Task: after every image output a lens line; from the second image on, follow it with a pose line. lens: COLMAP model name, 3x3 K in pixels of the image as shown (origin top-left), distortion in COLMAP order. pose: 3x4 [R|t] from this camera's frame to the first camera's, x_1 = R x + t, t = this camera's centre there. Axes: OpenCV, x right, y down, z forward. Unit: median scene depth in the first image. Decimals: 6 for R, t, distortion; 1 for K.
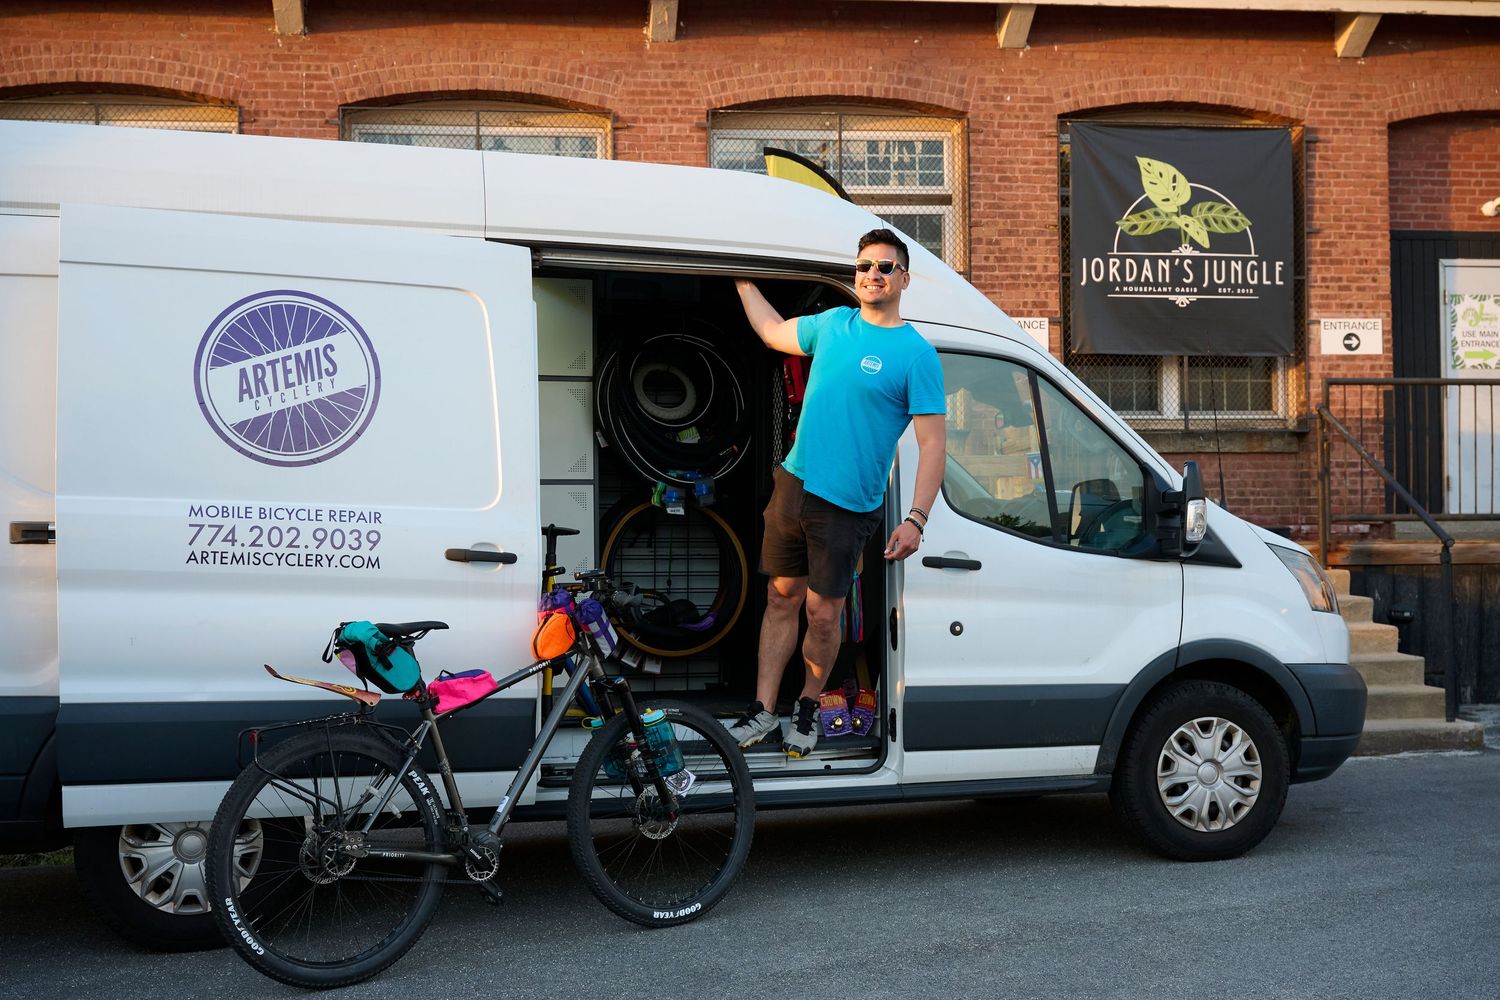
lens RADIAL K [[2097.3, 0, 750.0], [0, 2097.3, 500.0], [0, 0, 1]] dist [0.139943, -0.037651]
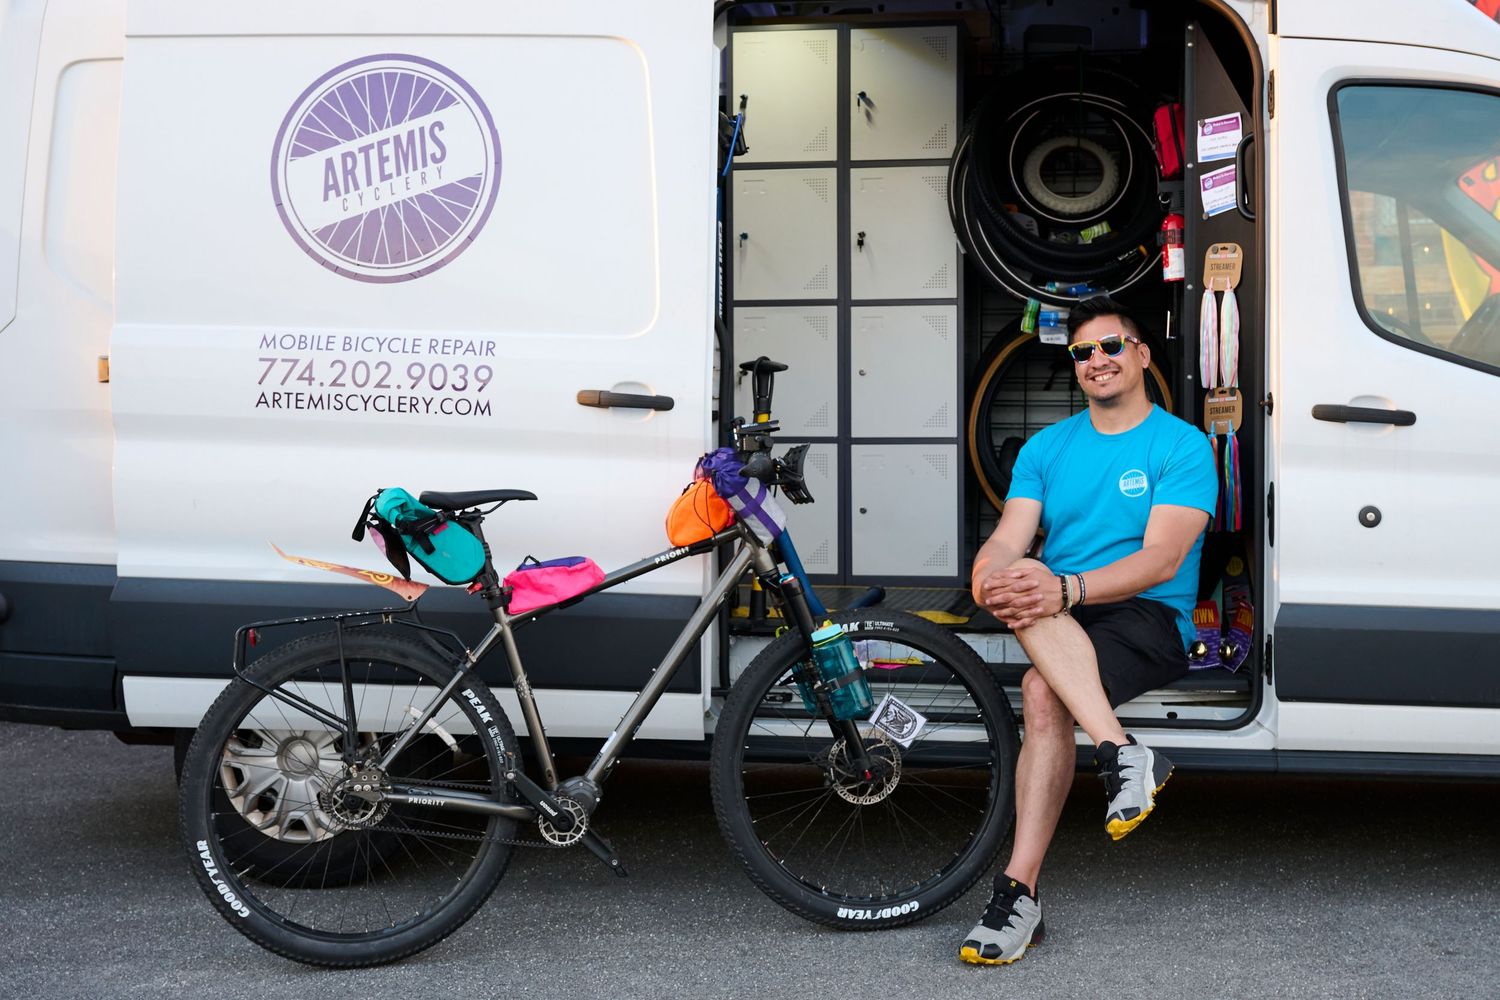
lens RADIAL K [[2115.0, 0, 750.2], [0, 2115.0, 426.3], [0, 0, 1]] dist [0.017159, 0.087256]
pose [[0.881208, 0.010924, -0.472603, 0.265485], [0.007886, 0.999254, 0.037801, 0.008307], [0.472663, -0.037037, 0.880464, 0.379990]]
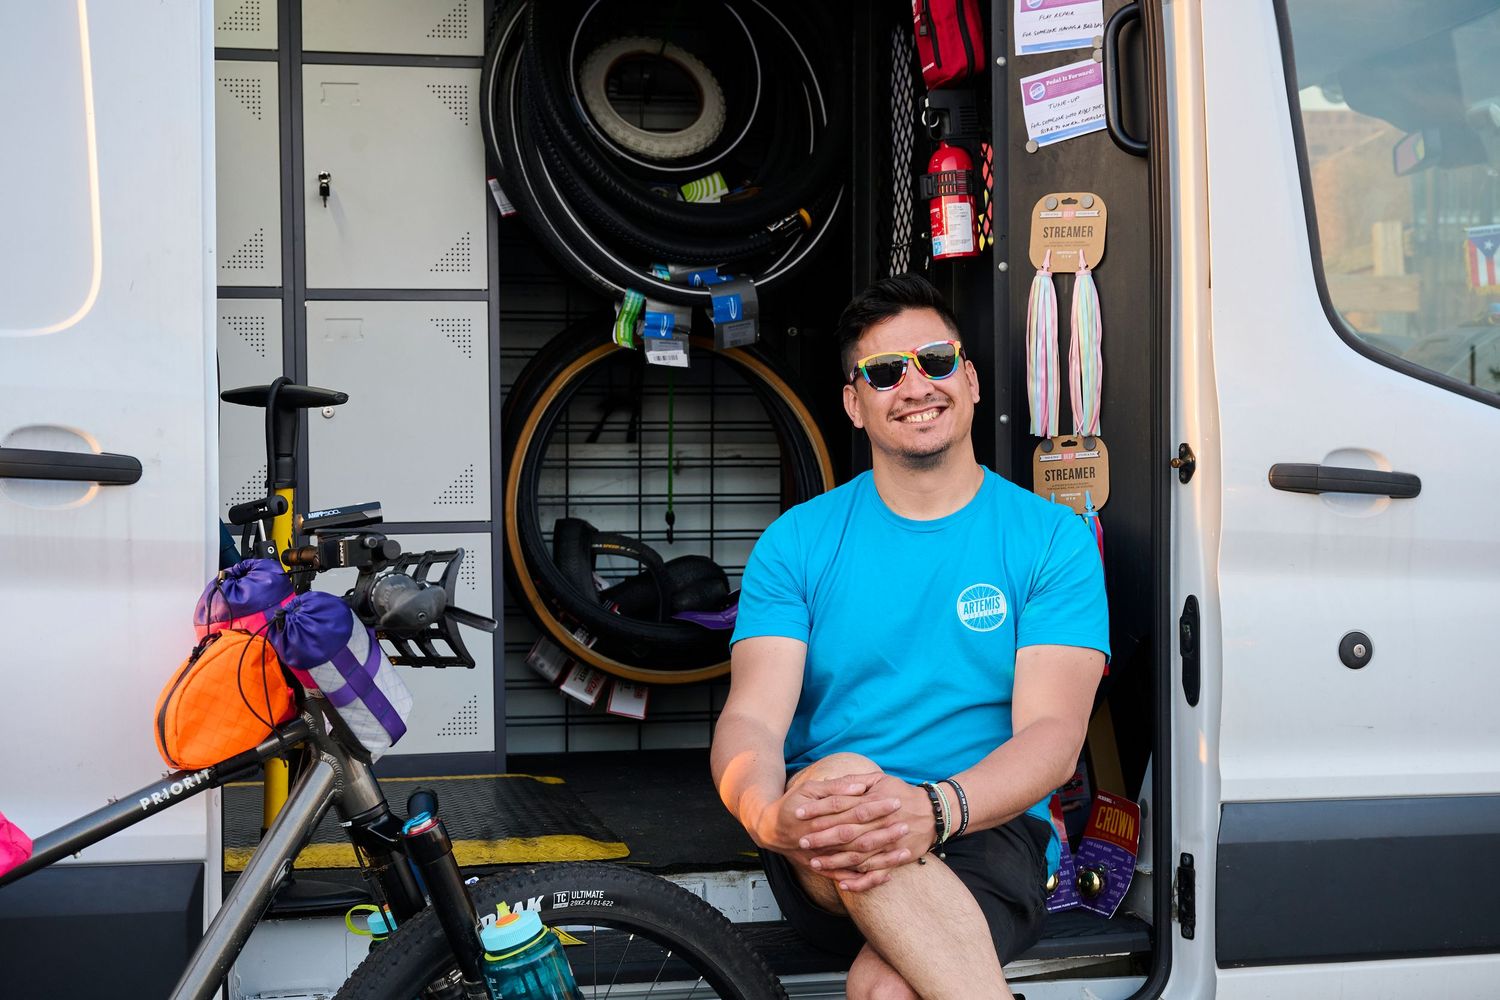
lens RADIAL K [[2290.9, 0, 750.0], [0, 2290.9, 500.0], [0, 0, 1]] dist [-0.005443, -0.046394]
pose [[0.997400, 0.001210, -0.072051, 0.019825], [0.002142, 0.998919, 0.046429, 0.015445], [0.072029, -0.046462, 0.996320, 0.641576]]
